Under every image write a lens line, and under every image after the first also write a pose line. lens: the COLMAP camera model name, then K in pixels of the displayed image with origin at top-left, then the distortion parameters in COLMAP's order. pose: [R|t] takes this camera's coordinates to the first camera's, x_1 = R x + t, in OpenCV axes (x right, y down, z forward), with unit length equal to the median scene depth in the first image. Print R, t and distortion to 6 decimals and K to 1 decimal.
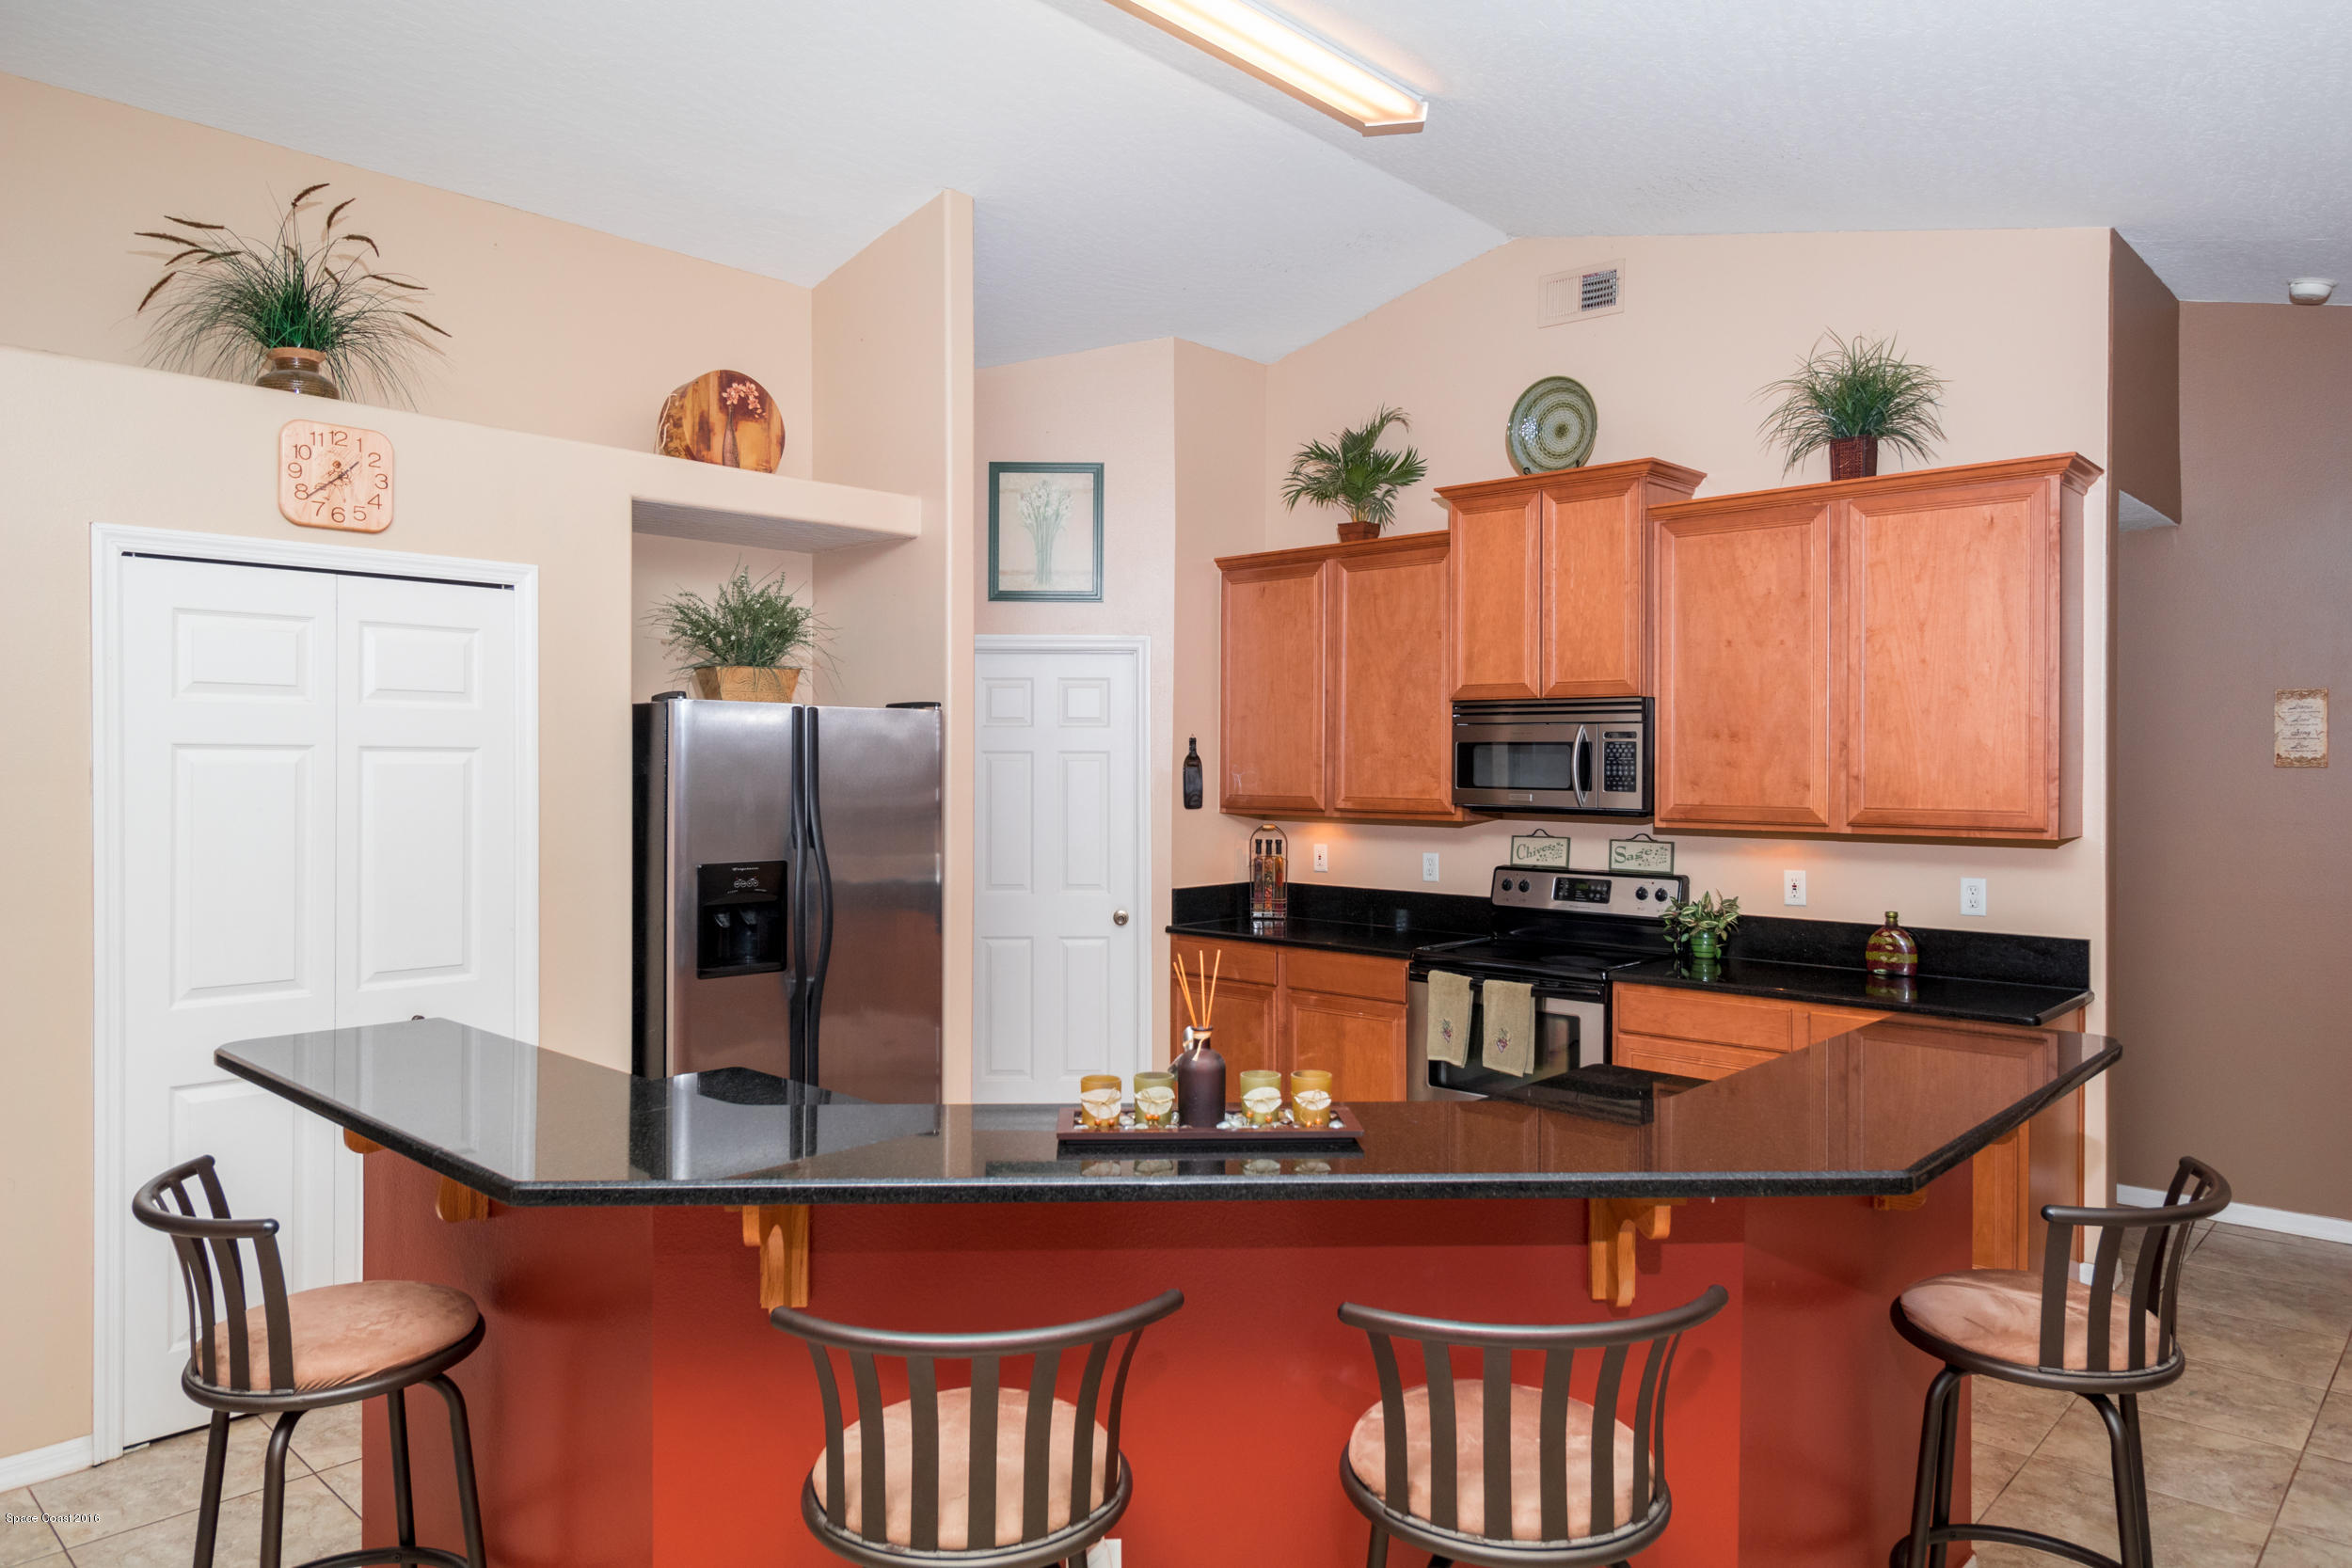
lens RADIAL K [[1508.2, 0, 1176.0], [0, 1508.2, 784.0], [0, 0, 1]] dist [-0.000832, 0.000720]
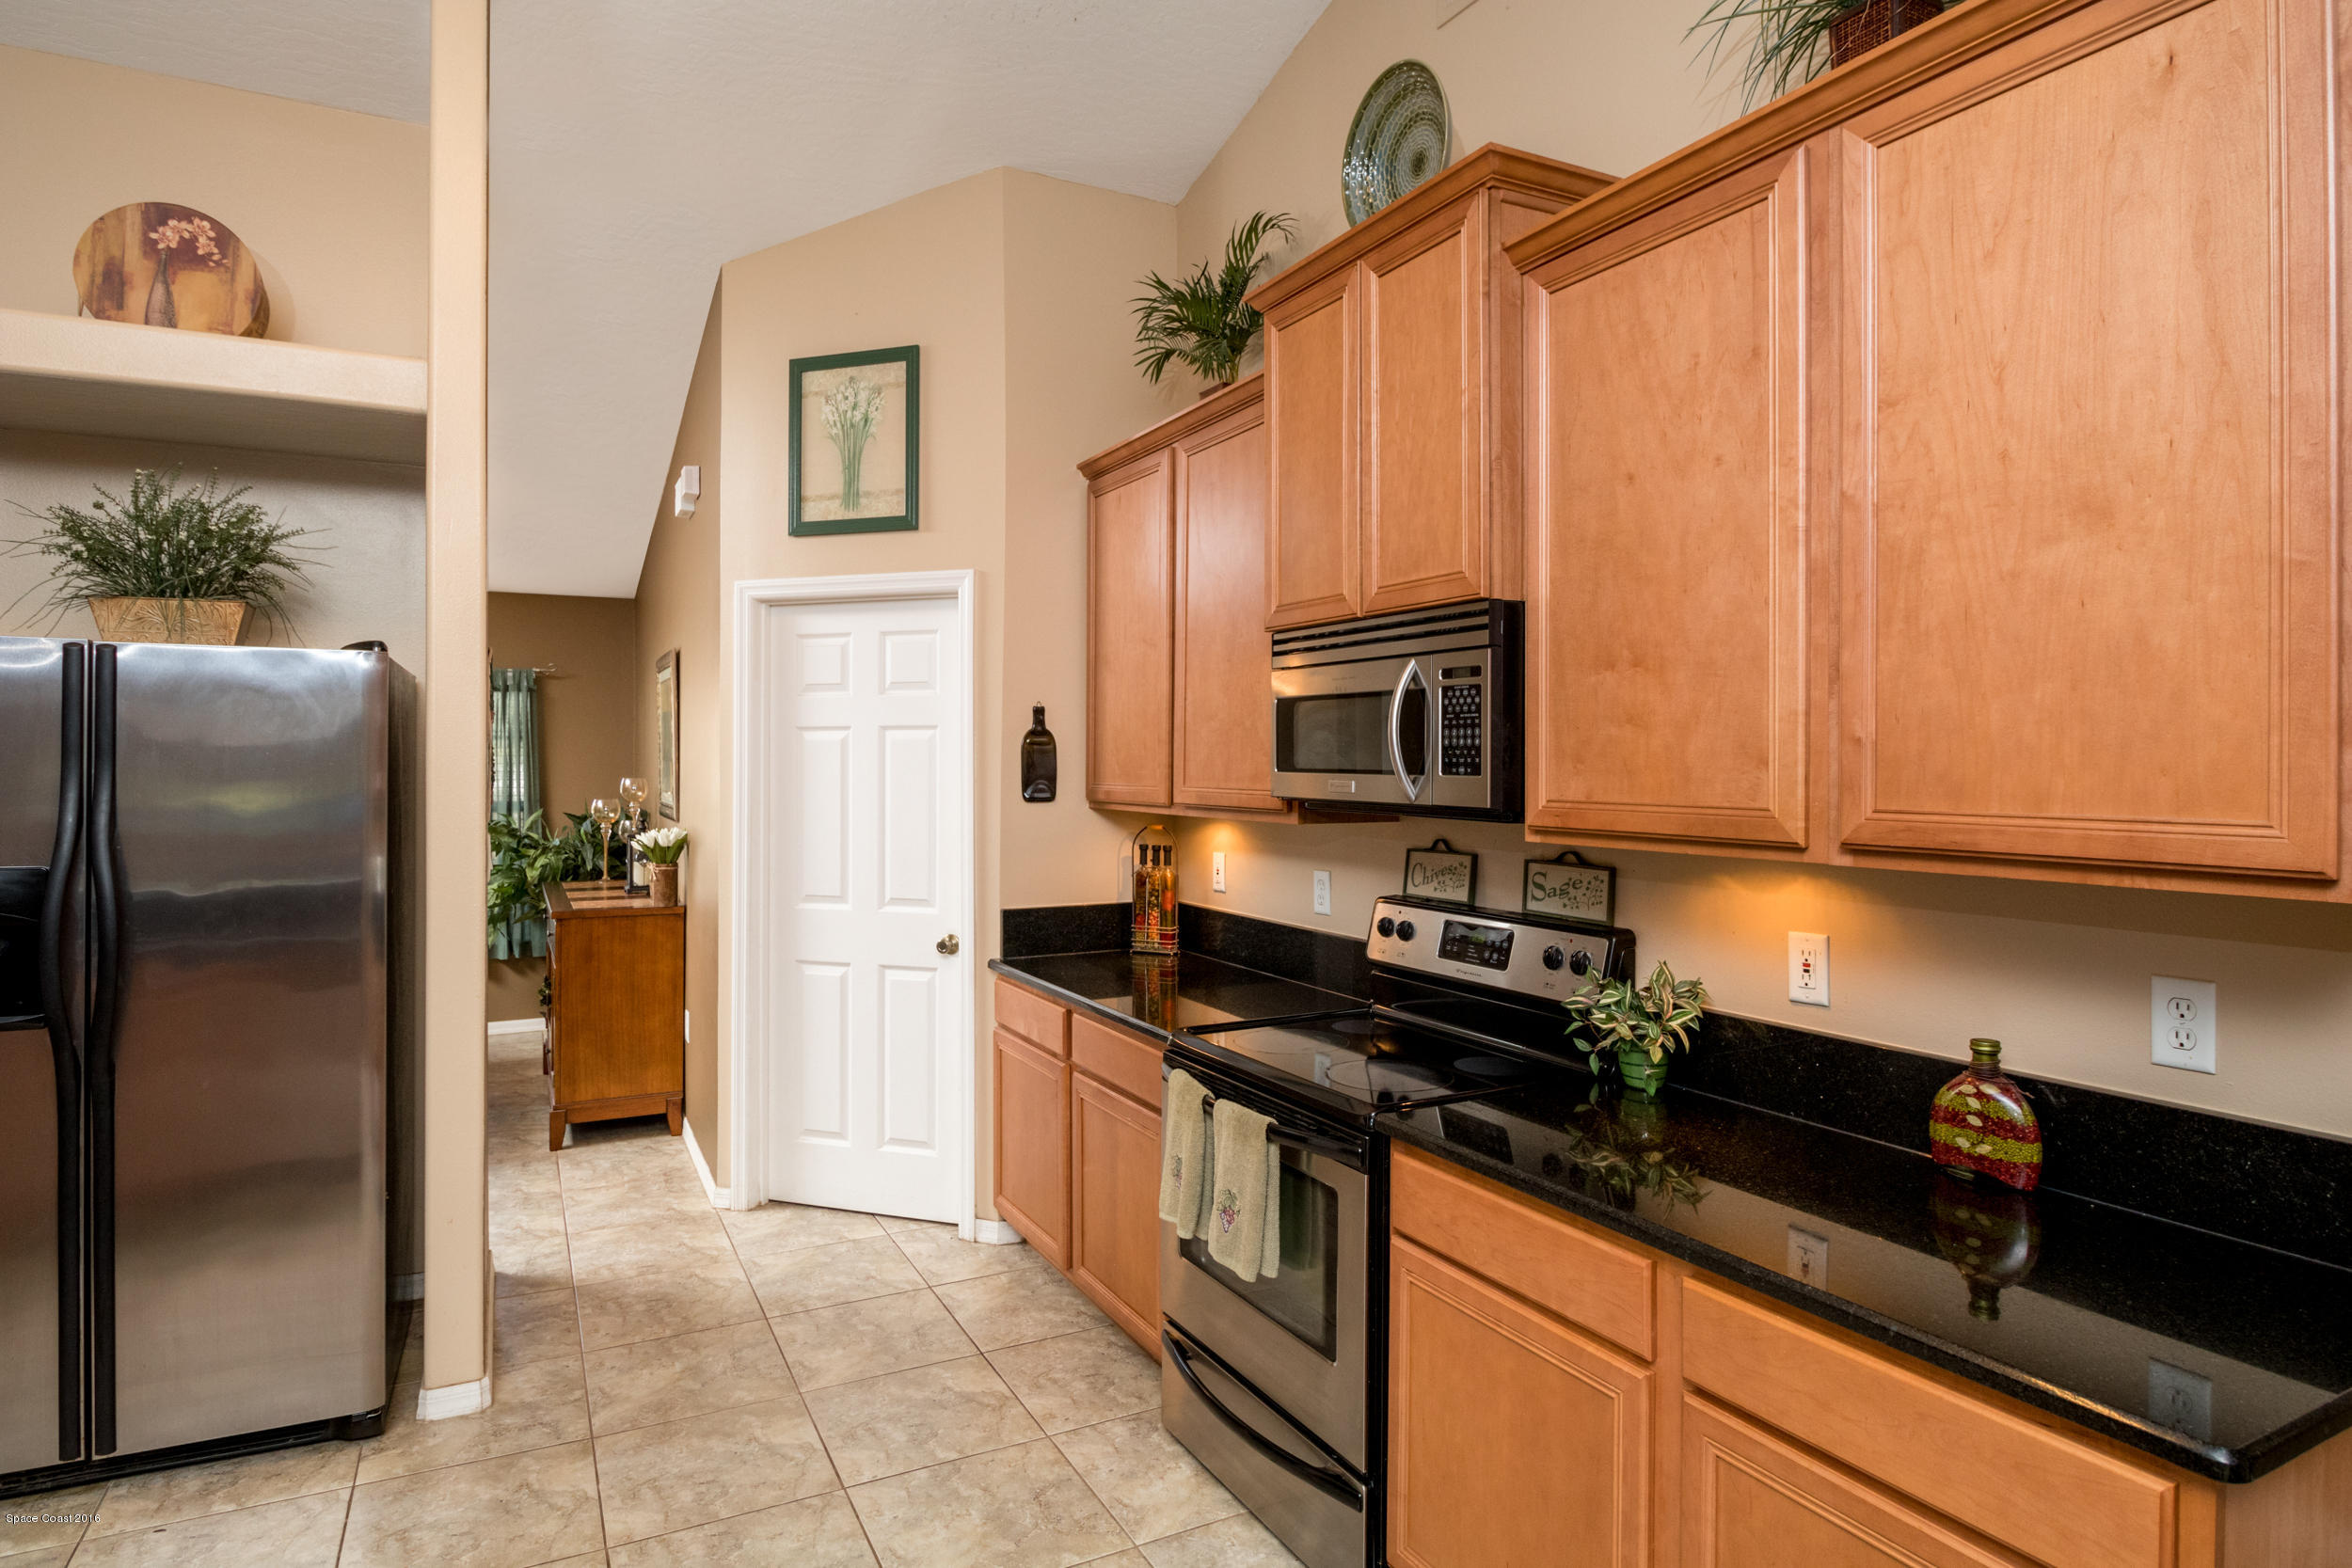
lens RADIAL K [[1282.8, 0, 1176.0], [0, 1282.8, 784.0], [0, 0, 1]] dist [-0.017789, -0.002109]
pose [[0.945621, 0.005302, -0.325226, 0.350533], [-0.005299, 0.999986, 0.000894, 0.008304], [0.325226, 0.000878, 0.945636, 0.530369]]
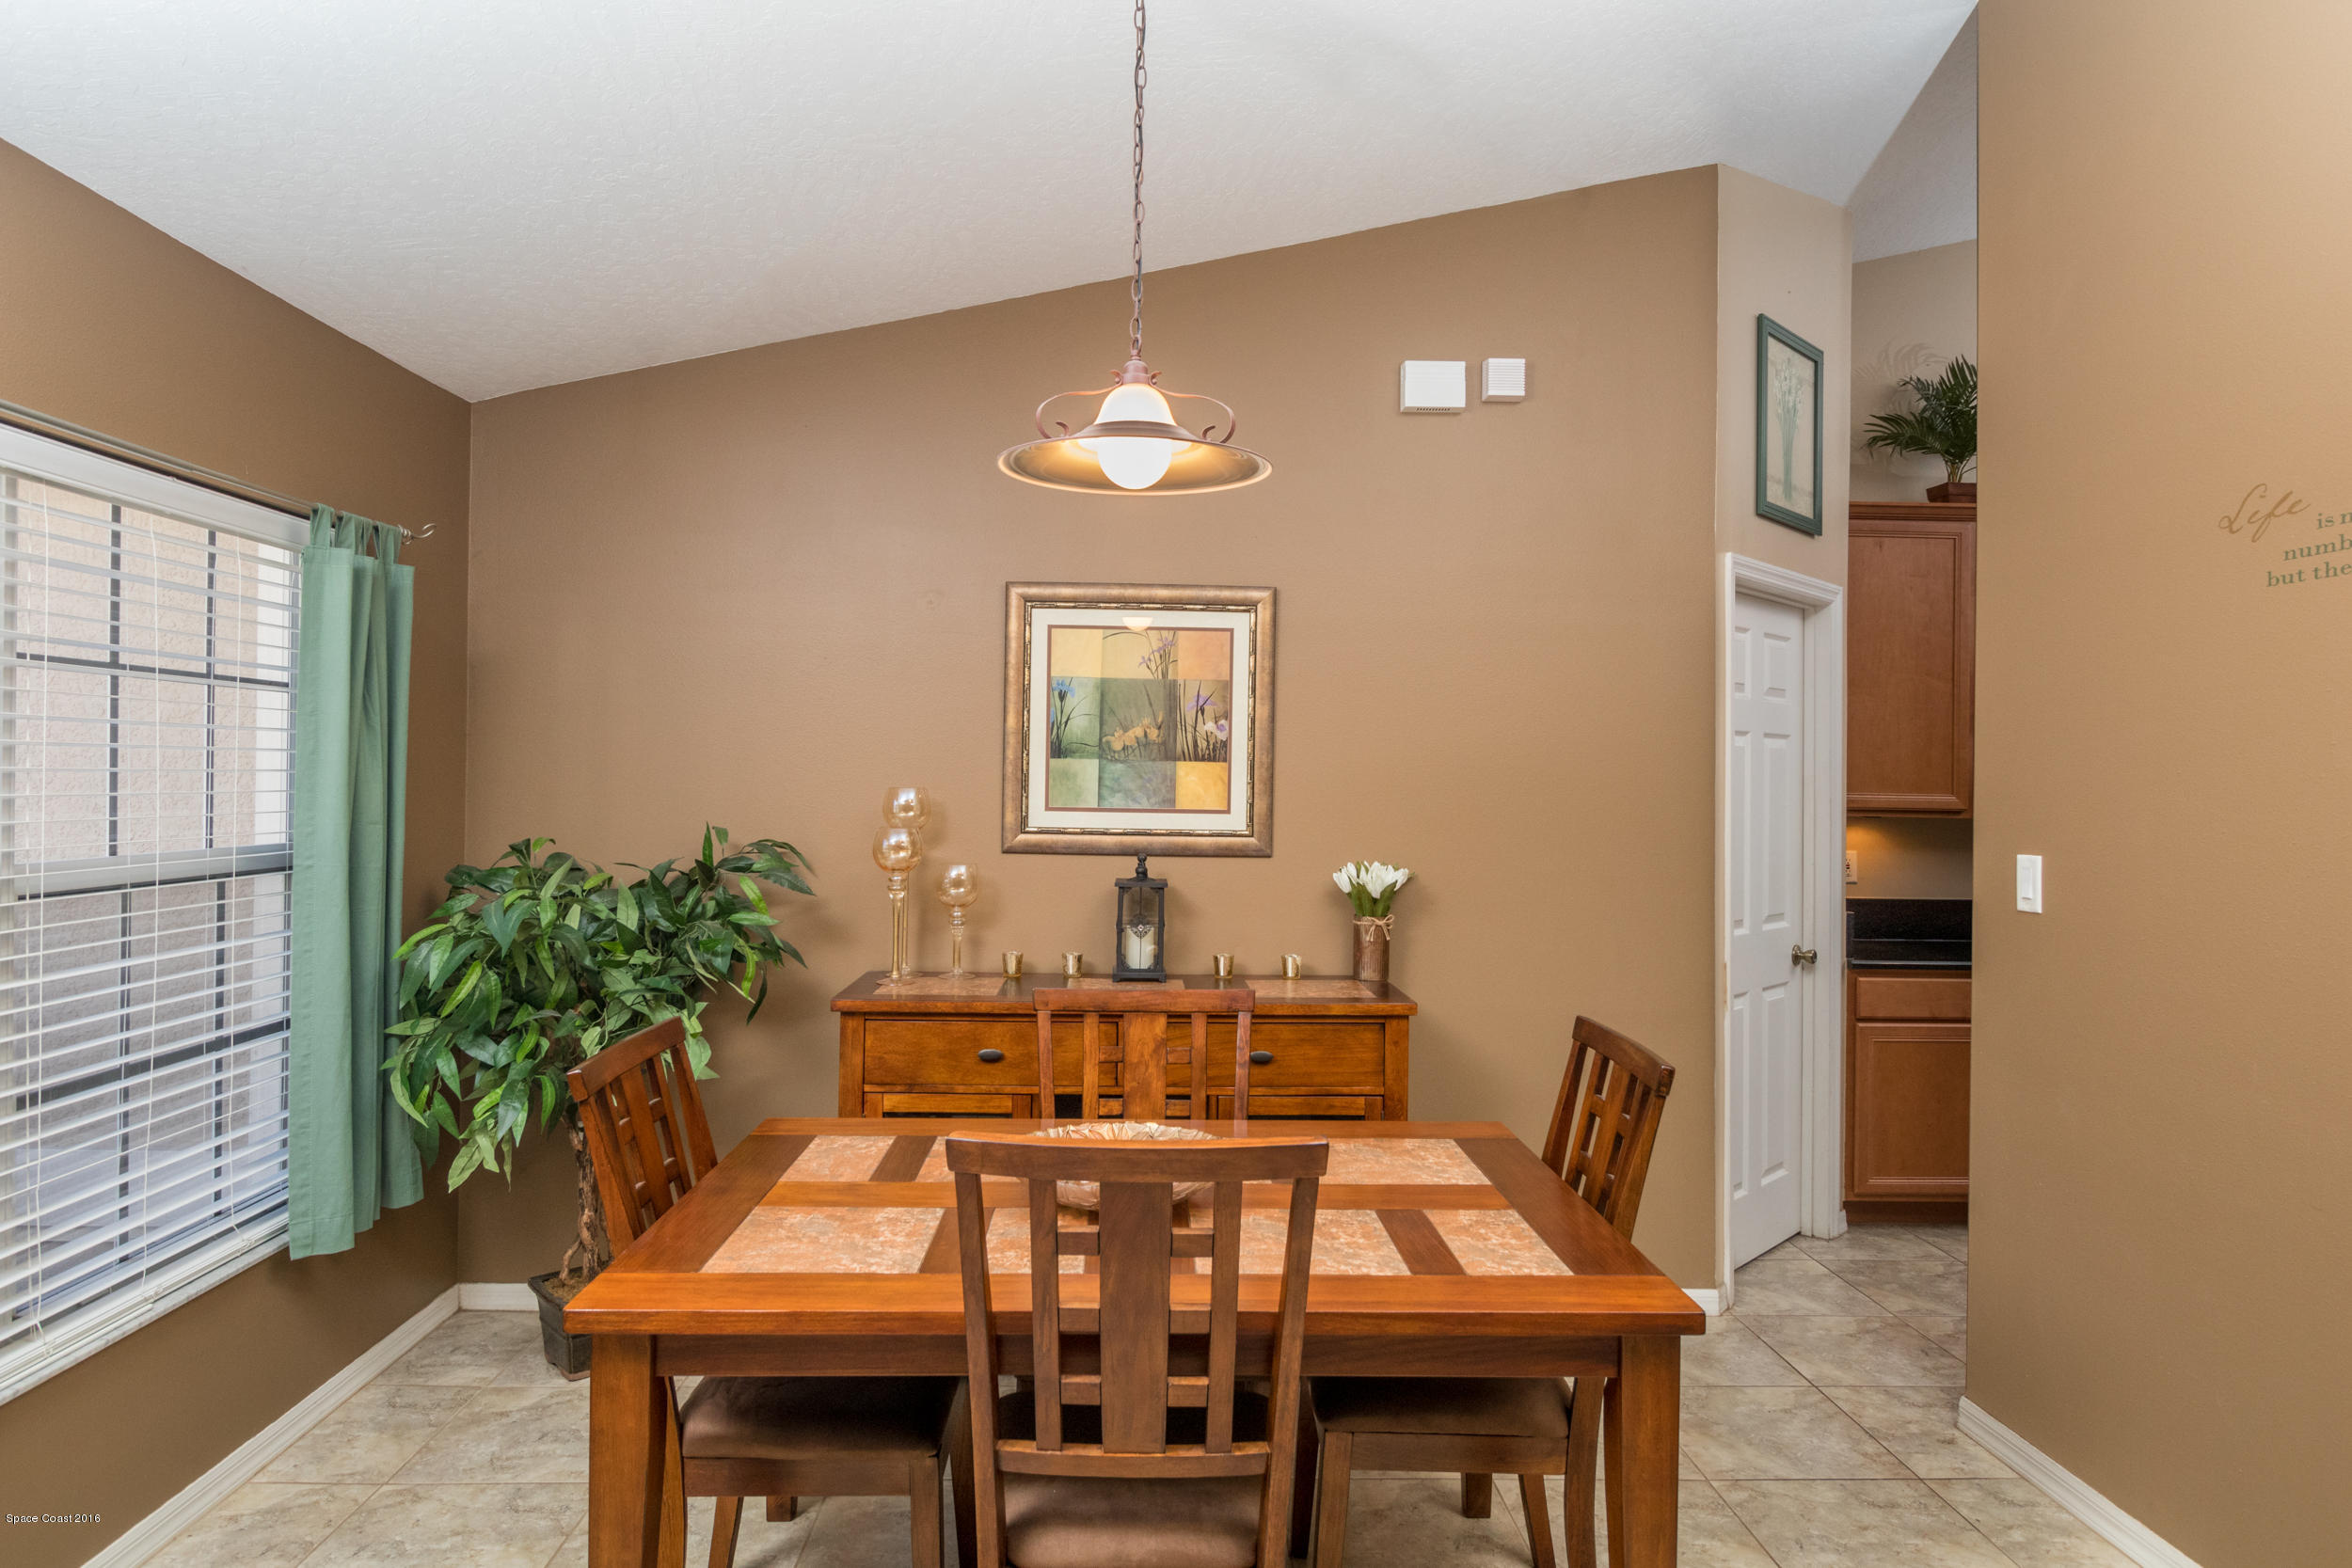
lens RADIAL K [[1438.7, 0, 1176.0], [0, 1438.7, 784.0], [0, 0, 1]] dist [-0.002575, -0.000573]
pose [[0.703391, -0.006677, 0.710772, -0.962123], [0.005098, 0.999978, 0.004349, -0.002781], [-0.710785, 0.000565, 0.703409, 0.888936]]
